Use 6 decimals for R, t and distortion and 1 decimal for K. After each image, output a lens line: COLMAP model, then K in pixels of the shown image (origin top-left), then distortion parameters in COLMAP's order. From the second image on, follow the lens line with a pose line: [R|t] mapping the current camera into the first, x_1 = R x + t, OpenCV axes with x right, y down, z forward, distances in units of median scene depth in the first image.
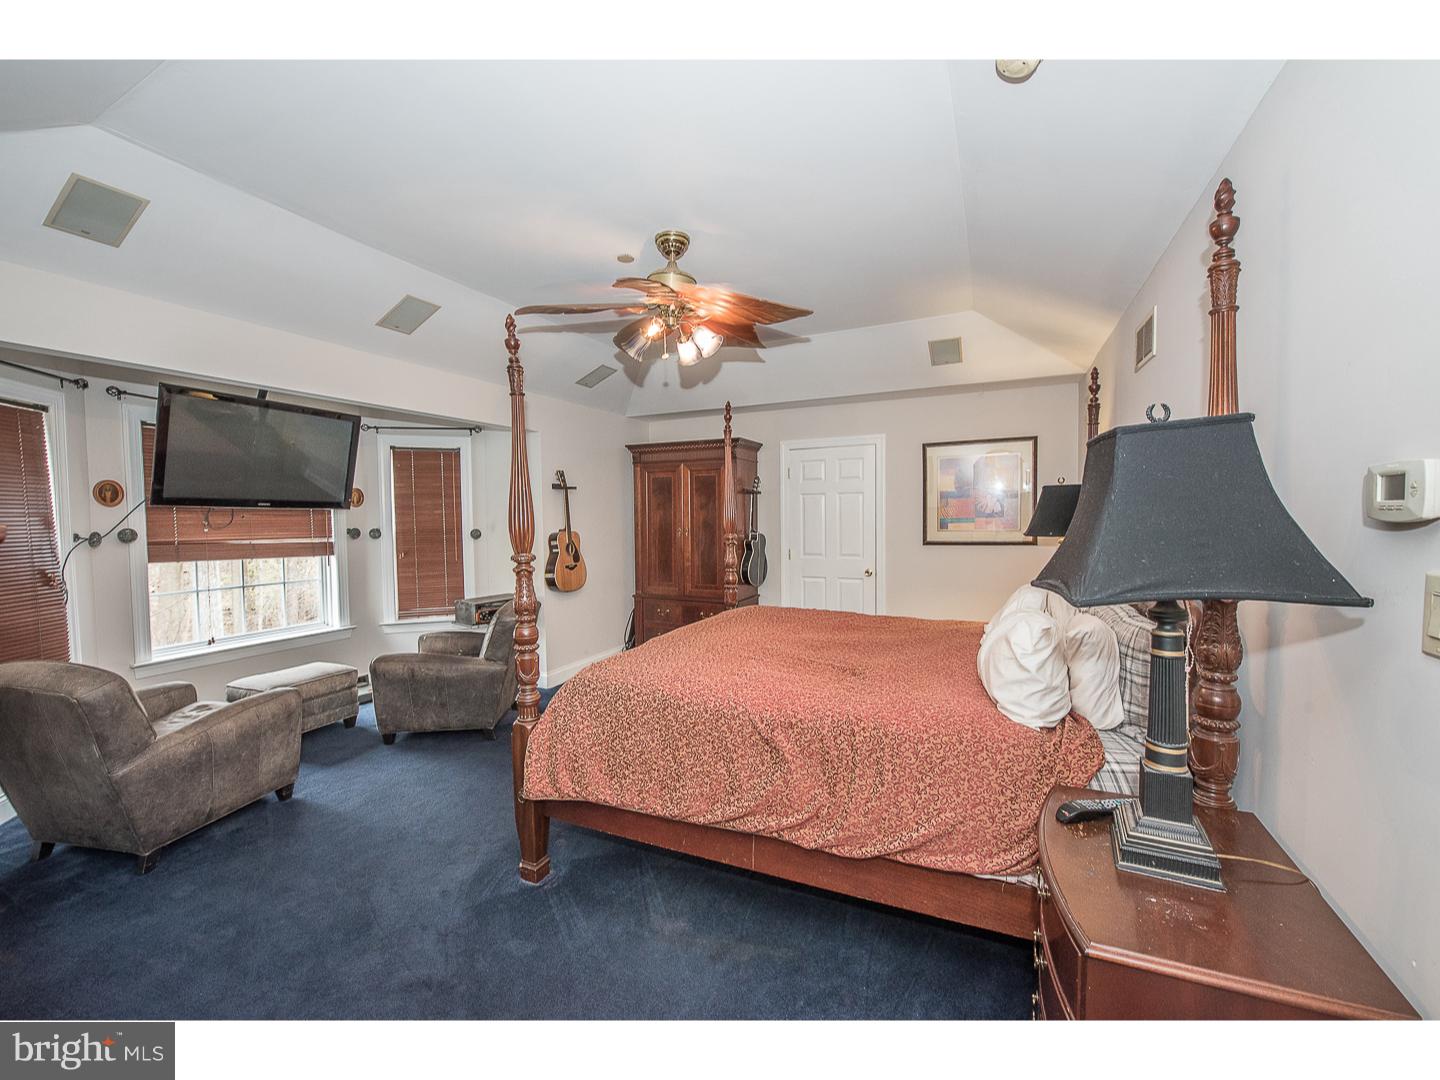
lens RADIAL K [[573.9, 0, 722.7], [0, 573.9, 543.2], [0, 0, 1]] dist [-0.018974, -0.000427]
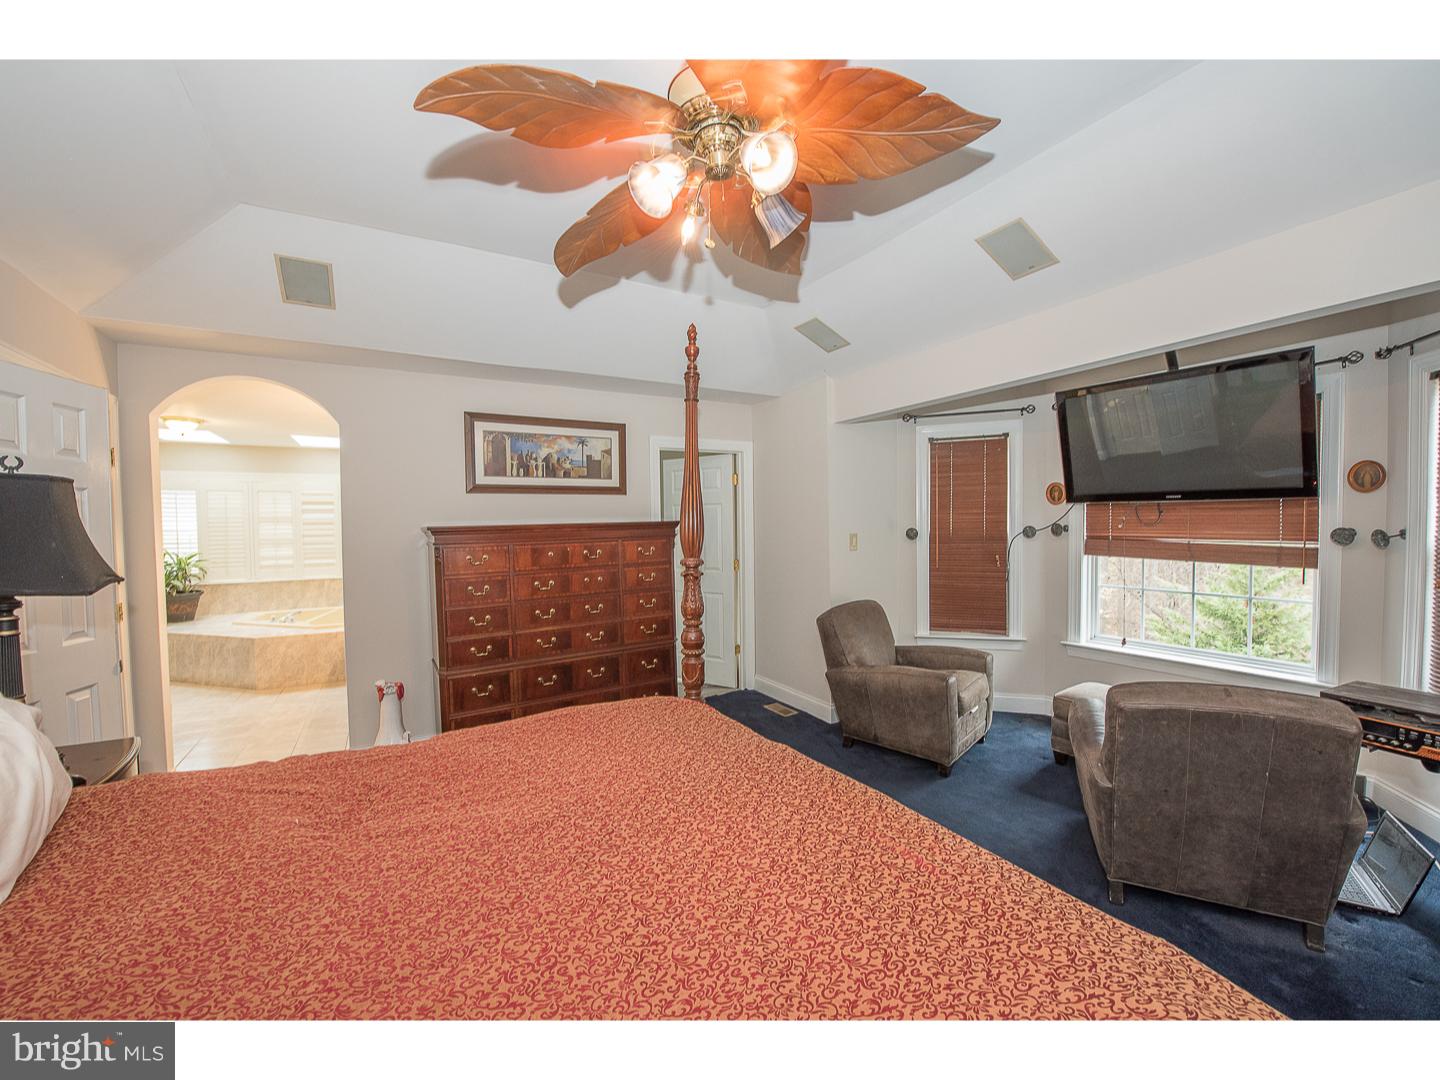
lens RADIAL K [[573.9, 0, 722.7], [0, 573.9, 543.2], [0, 0, 1]] dist [-0.018974, -0.000427]
pose [[-0.572006, 0.046095, -0.818953, 0.265748], [-0.017882, 0.997482, 0.068633, -0.046803], [0.820055, 0.053903, -0.569741, 0.950404]]
